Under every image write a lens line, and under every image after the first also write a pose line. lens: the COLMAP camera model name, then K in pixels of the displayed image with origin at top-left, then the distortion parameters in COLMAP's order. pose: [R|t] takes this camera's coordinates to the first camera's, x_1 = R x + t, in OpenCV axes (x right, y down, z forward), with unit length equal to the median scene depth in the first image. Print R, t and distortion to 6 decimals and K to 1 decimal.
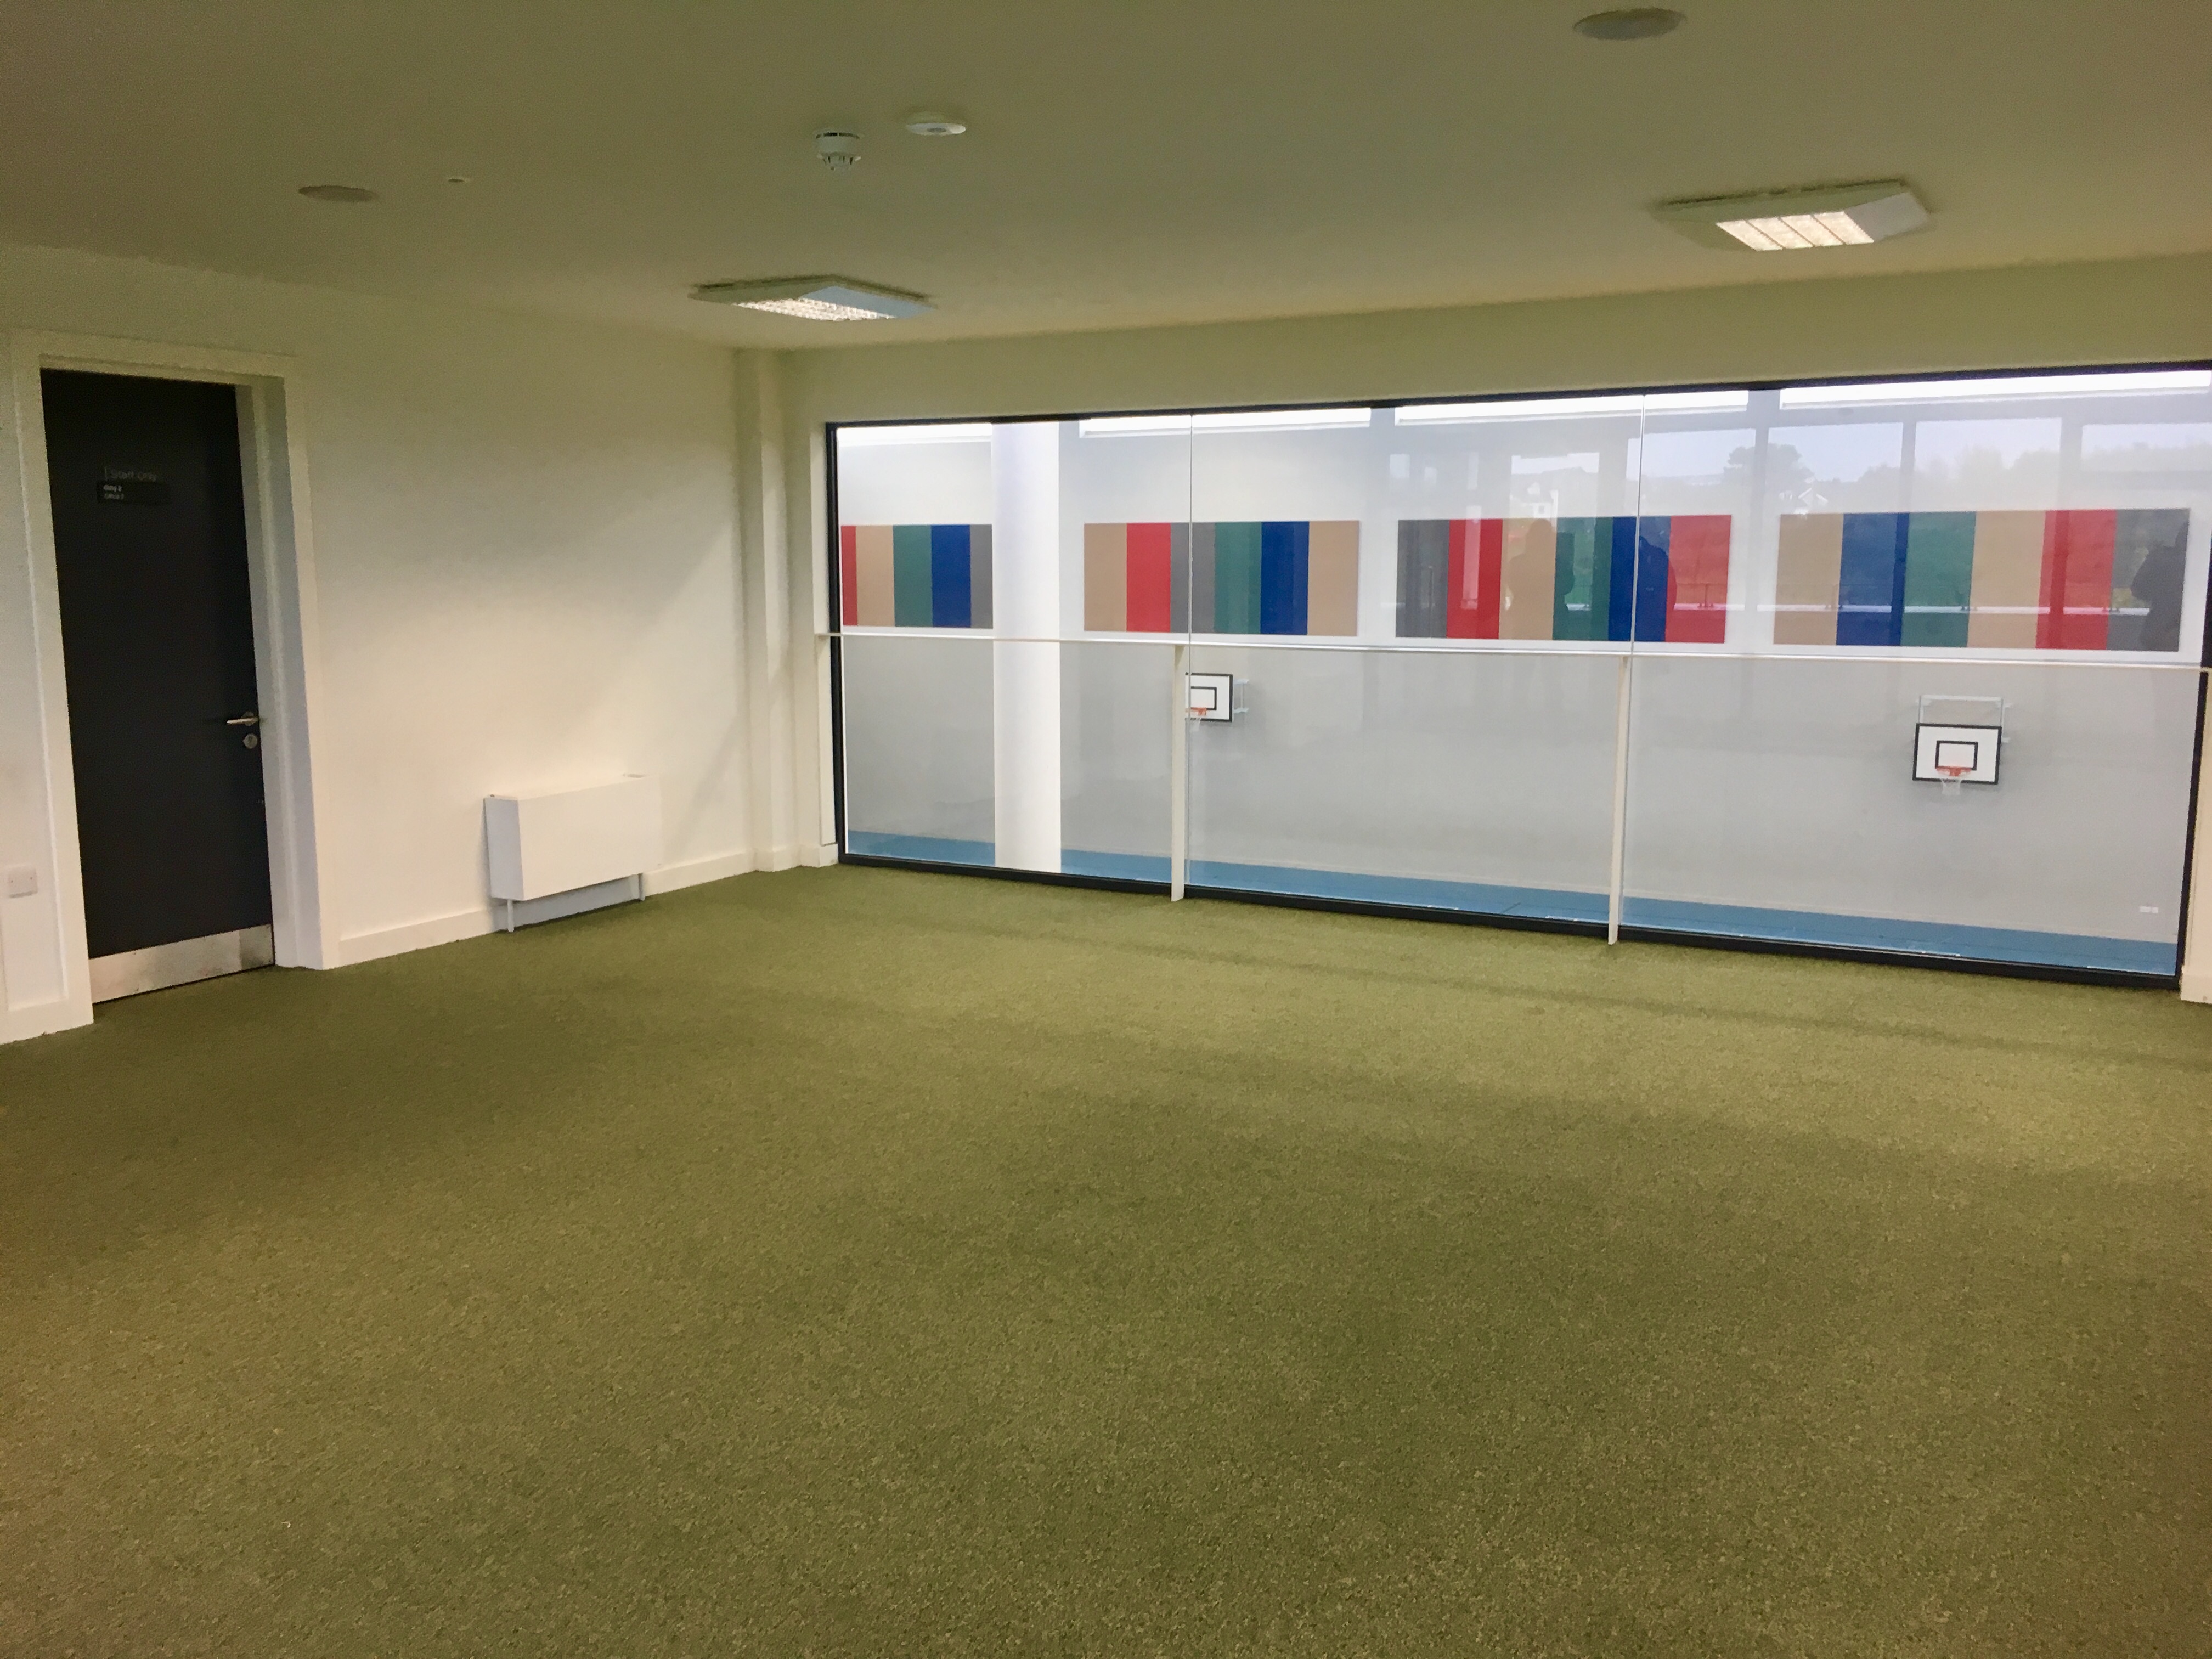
lens RADIAL K [[1884.6, 0, 1106.0], [0, 1884.6, 829.5], [0, 0, 1]] dist [0.080532, -0.111269]
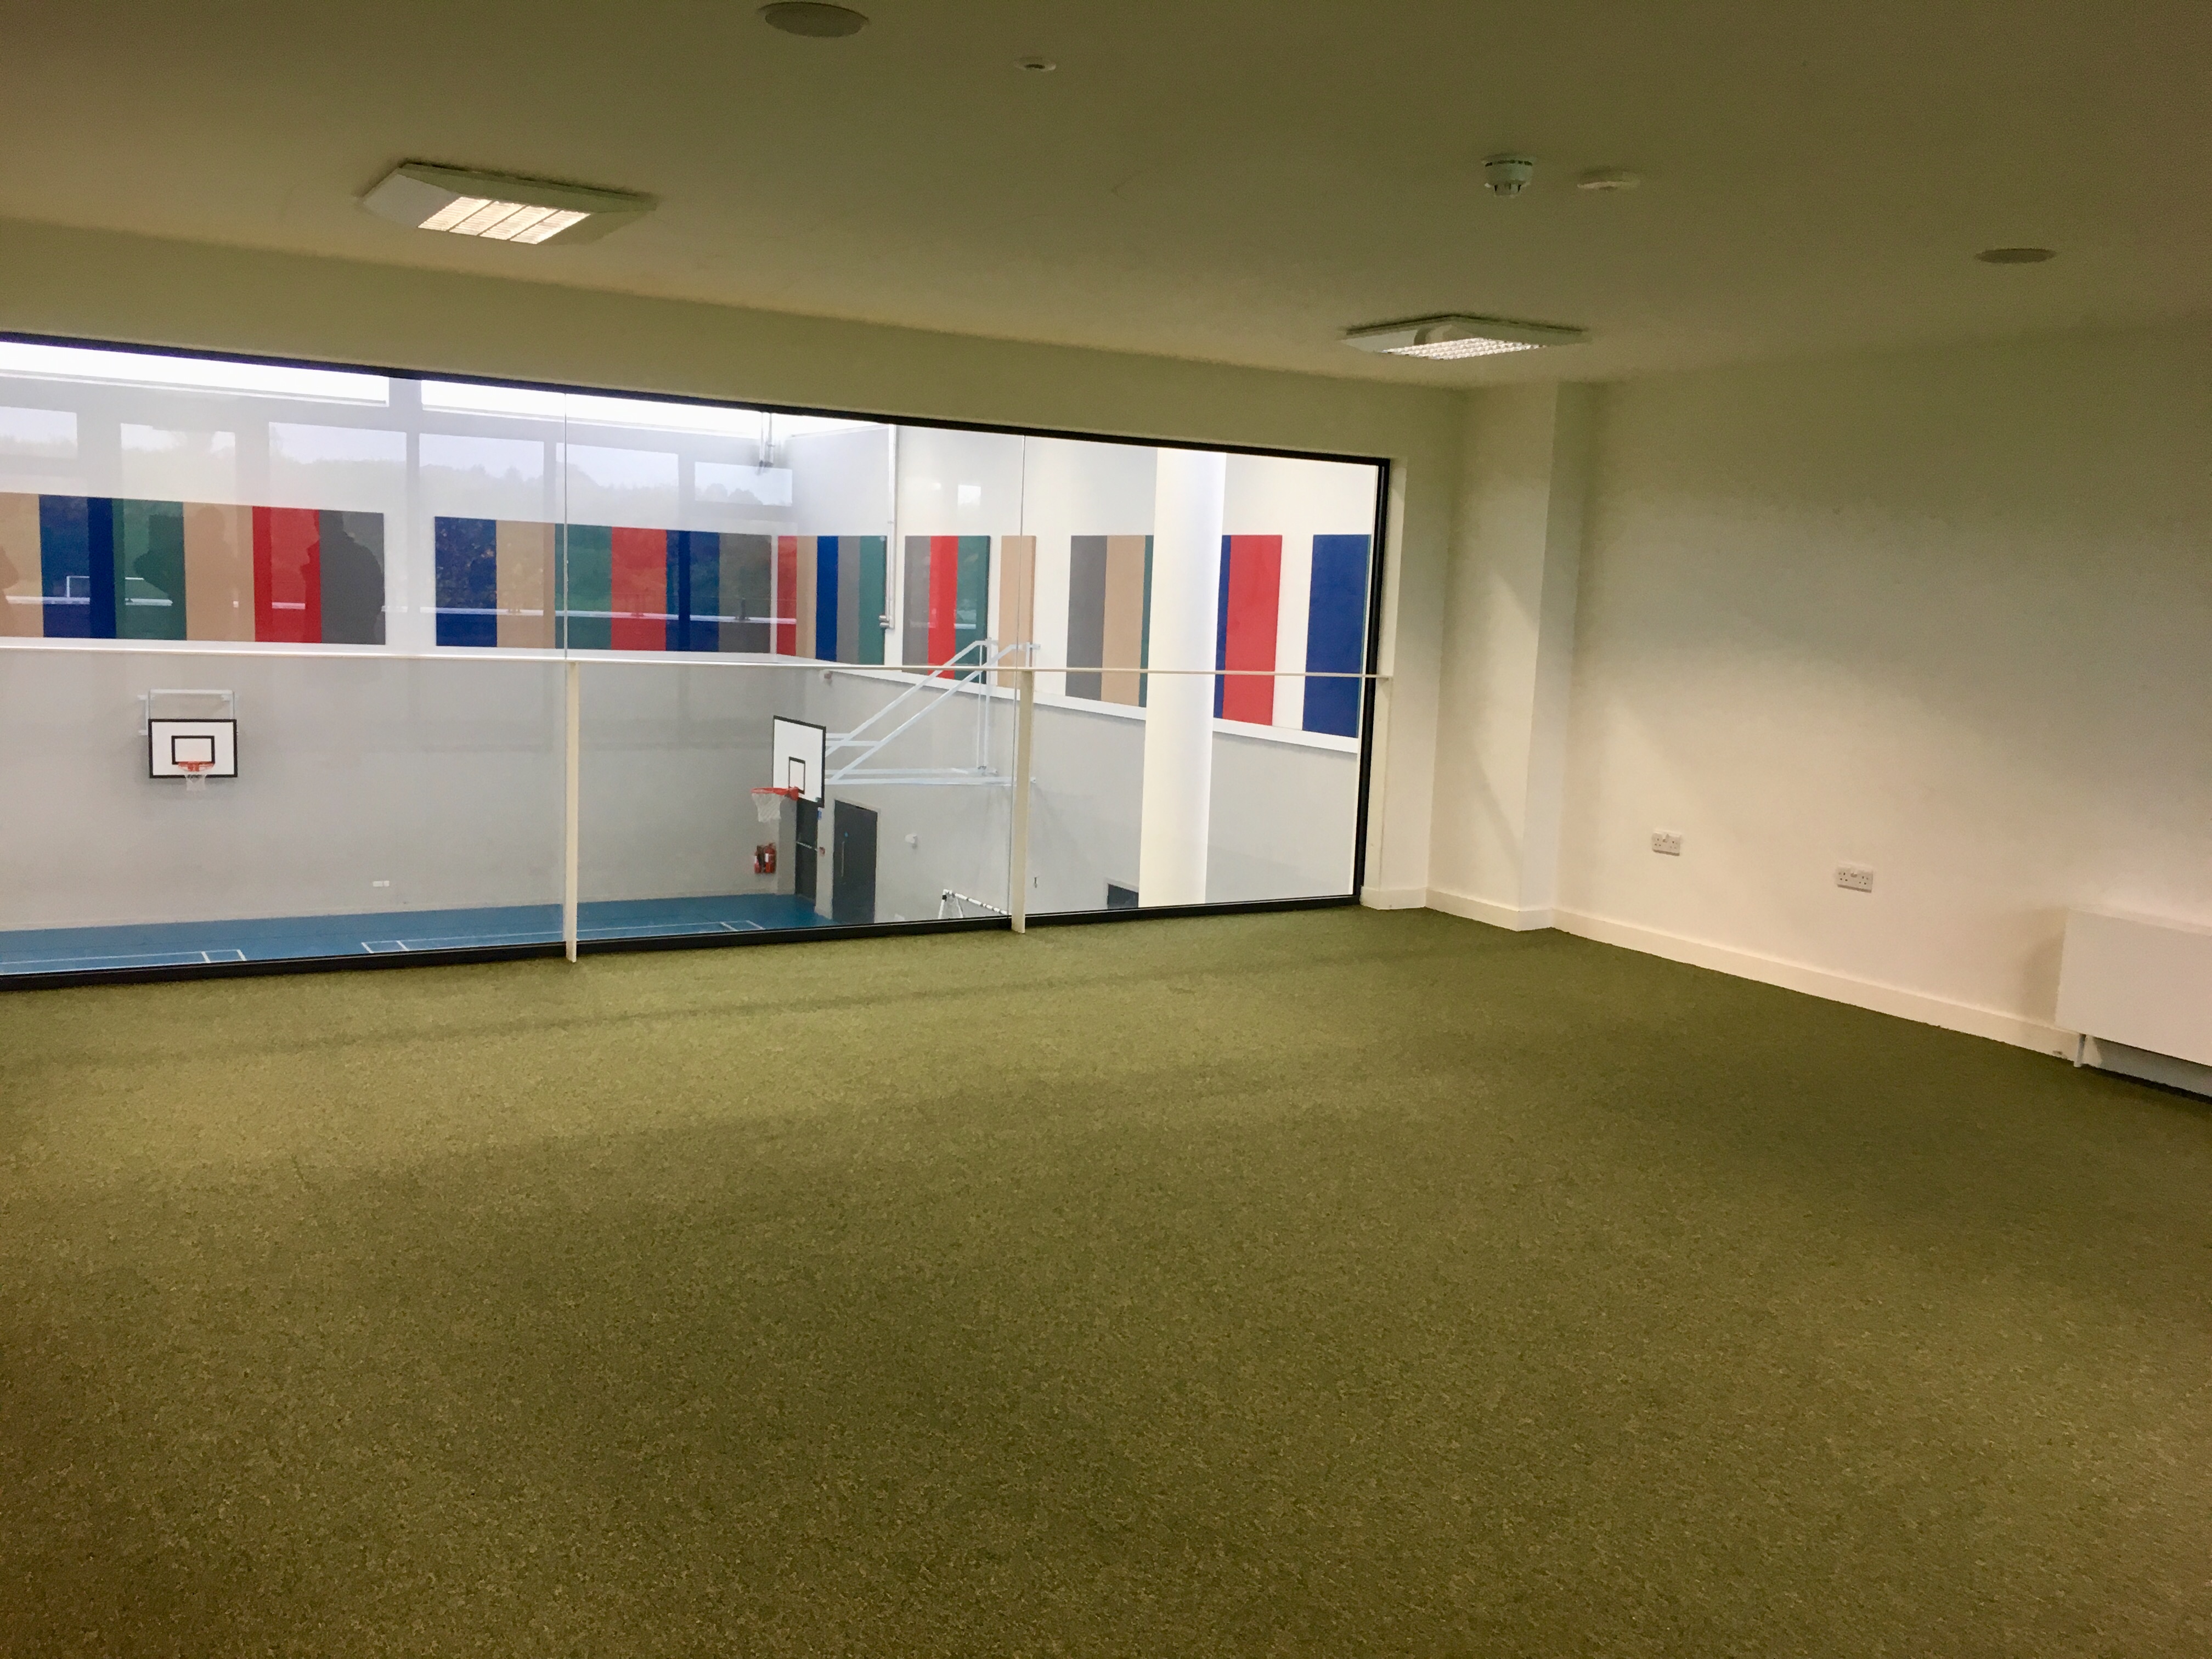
lens RADIAL K [[1872.3, 0, 1105.4], [0, 1872.3, 745.1], [0, 0, 1]] dist [0.074239, 0.000033]
pose [[0.517456, -0.050552, 0.854216, -0.321186], [0.081402, 0.996634, 0.009669, -0.027529], [-0.851830, 0.064531, 0.519829, 0.195333]]
